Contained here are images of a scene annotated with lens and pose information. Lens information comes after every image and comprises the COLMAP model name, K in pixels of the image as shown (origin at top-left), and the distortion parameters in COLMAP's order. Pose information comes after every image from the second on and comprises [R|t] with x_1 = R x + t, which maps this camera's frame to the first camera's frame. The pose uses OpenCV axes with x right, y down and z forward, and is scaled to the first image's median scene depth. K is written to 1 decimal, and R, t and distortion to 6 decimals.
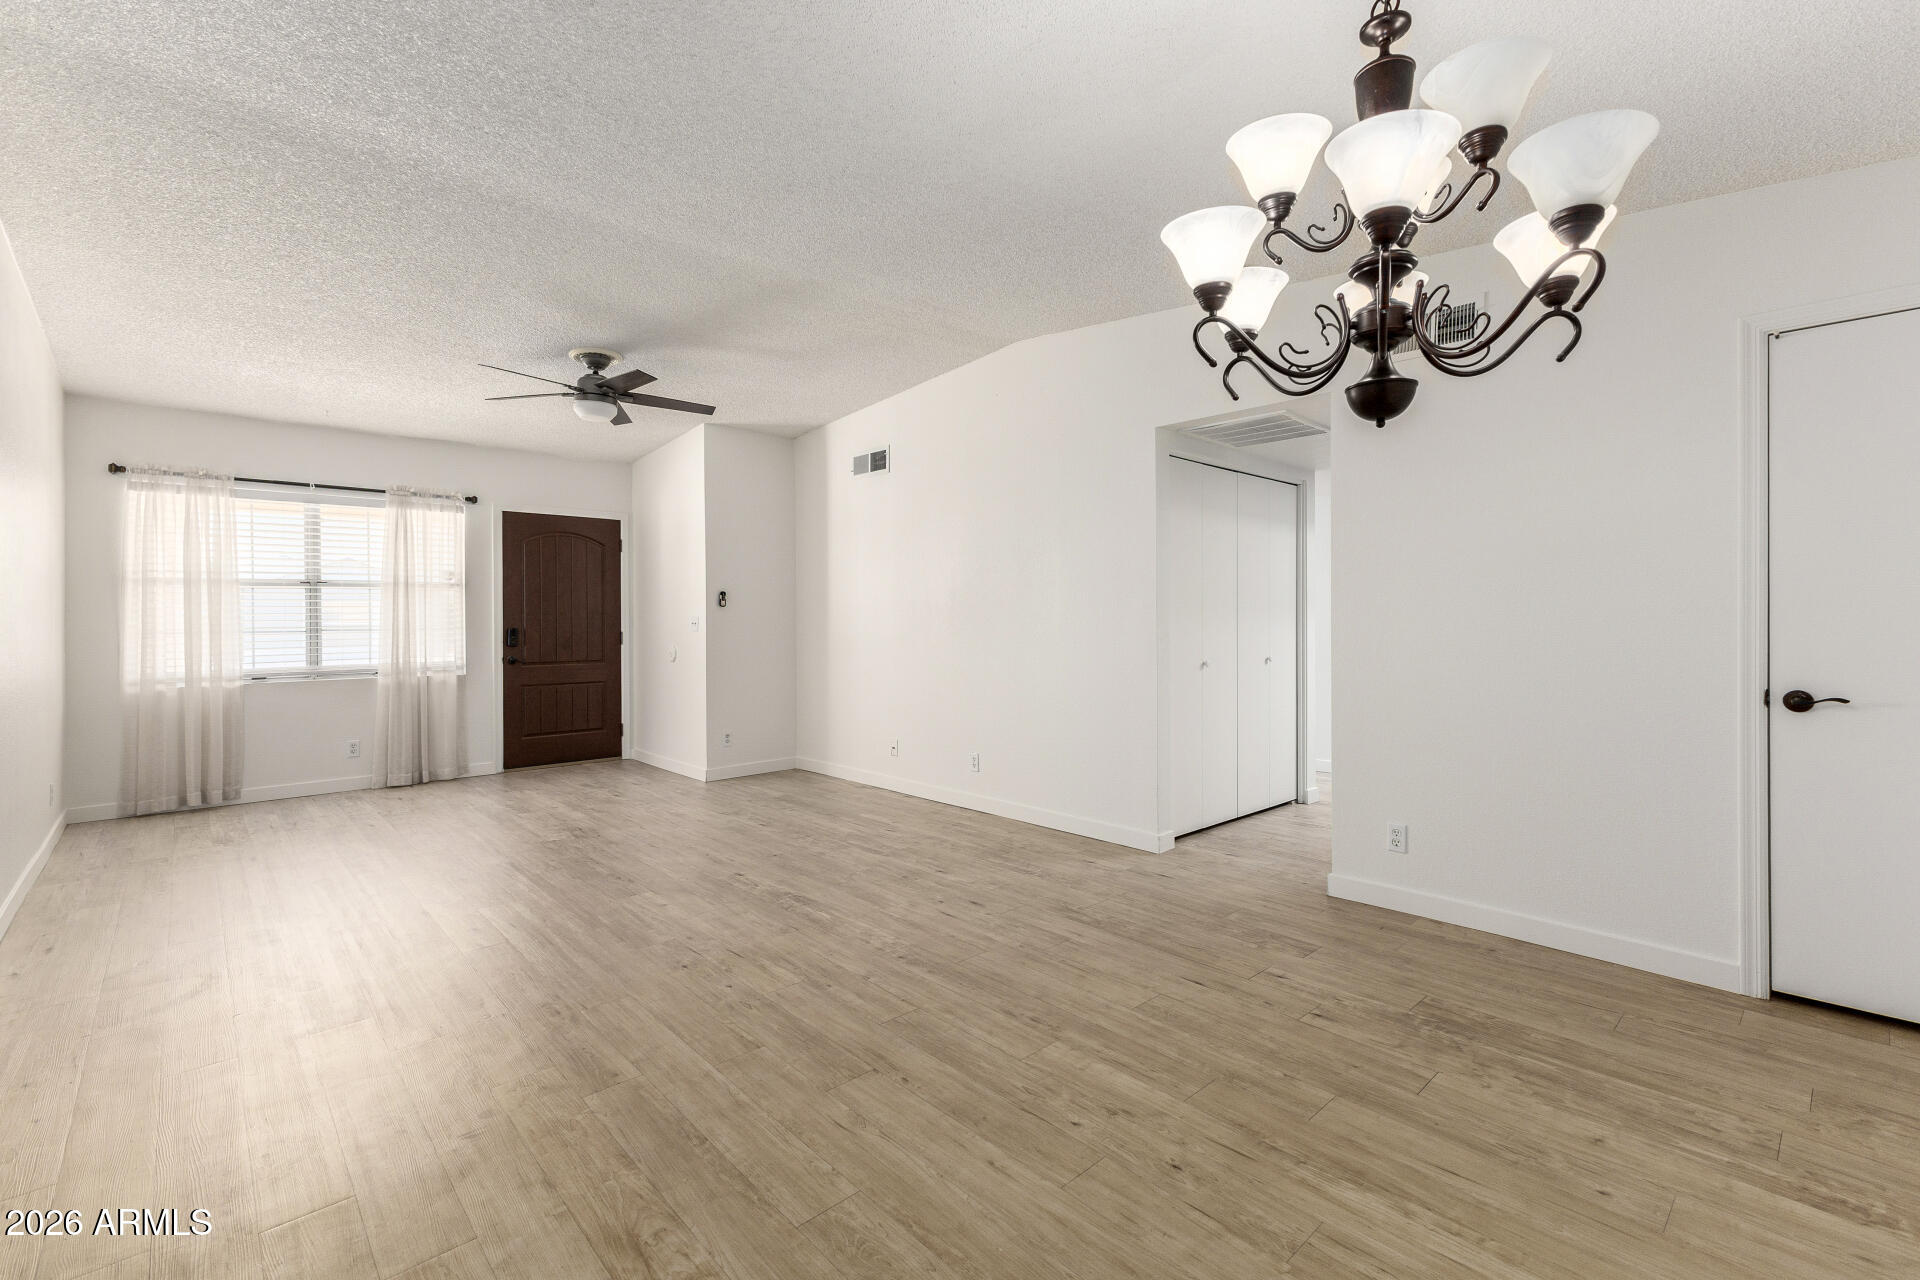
lens RADIAL K [[830.1, 0, 967.9], [0, 830.1, 629.9], [0, 0, 1]] dist [0.012272, -0.000026]
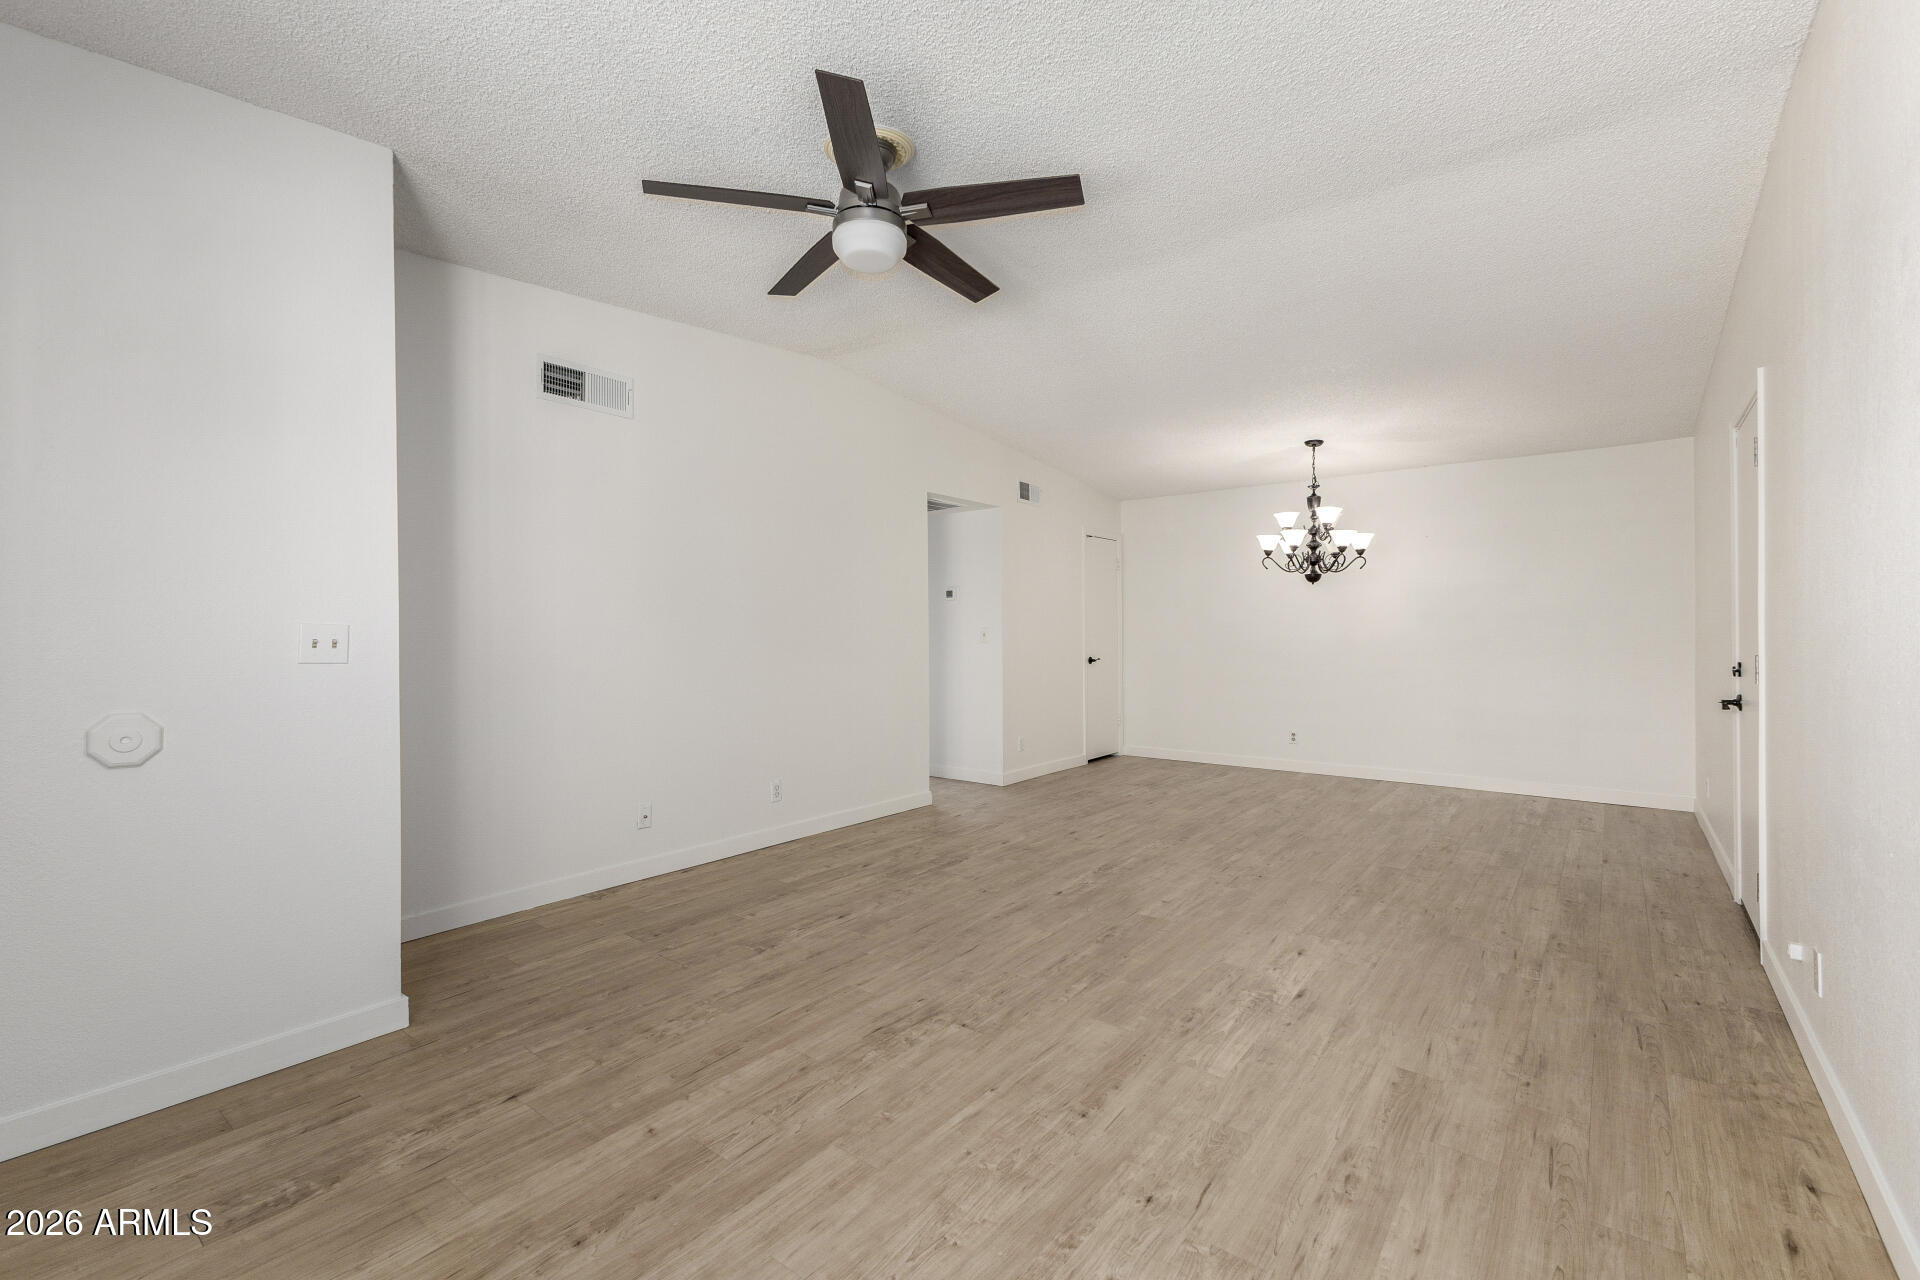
lens RADIAL K [[830.1, 0, 954.9], [0, 830.1, 642.8], [0, 0, 1]] dist [0.012272, -0.000026]
pose [[-0.153863, -0.010523, 0.988036, -1.155792], [0.012157, 0.999847, 0.012542, -0.012502], [-0.988017, 0.013941, -0.153711, 1.204484]]
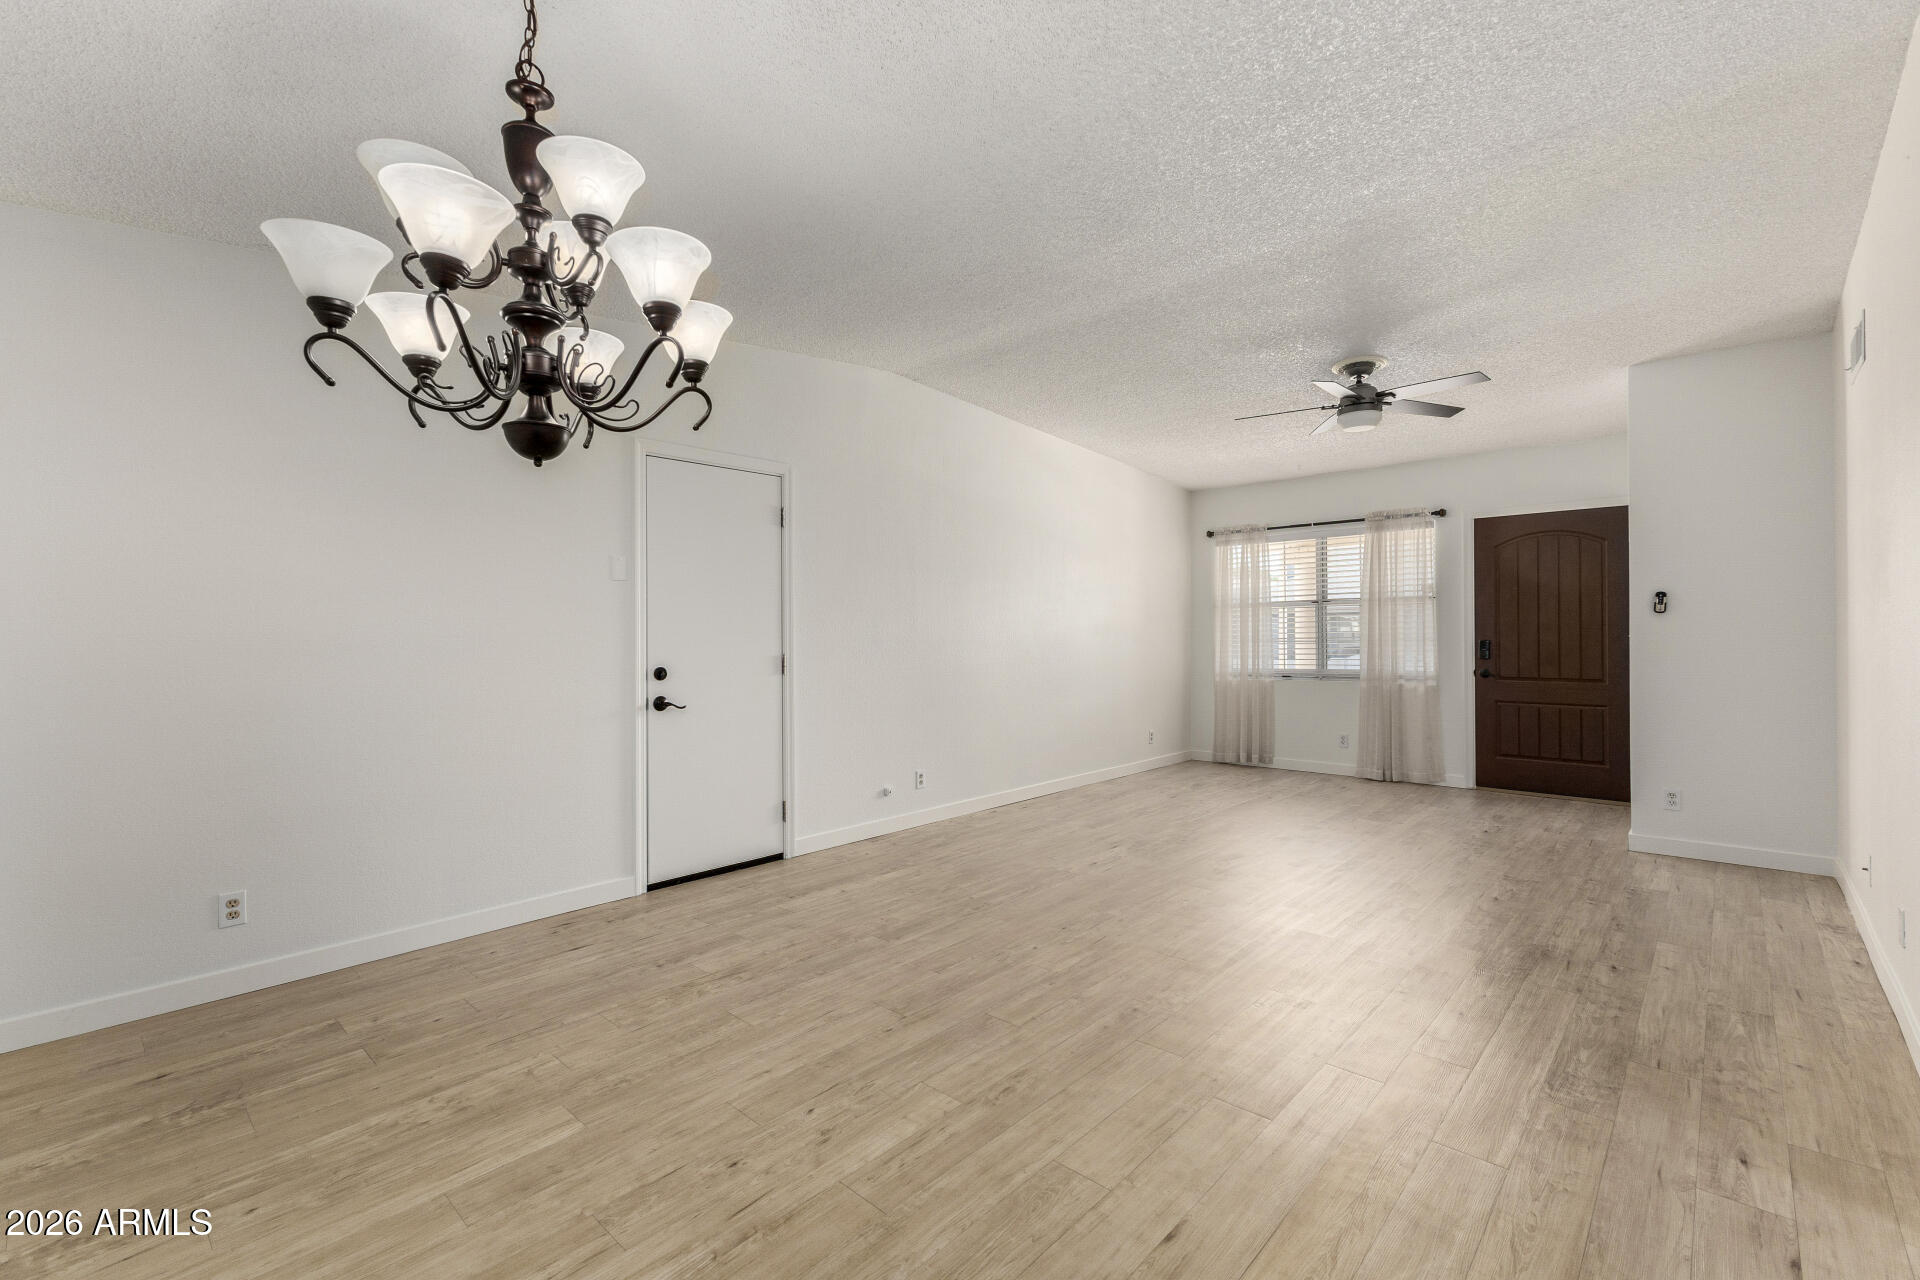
lens RADIAL K [[830.1, 0, 957.6], [0, 830.1, 629.8], [0, 0, 1]] dist [0.012272, -0.000026]
pose [[0.074798, -0.002831, -0.997195, 0.582083], [-0.004876, 0.999983, -0.003205, -0.012180], [0.997187, 0.005102, 0.074783, 0.528438]]
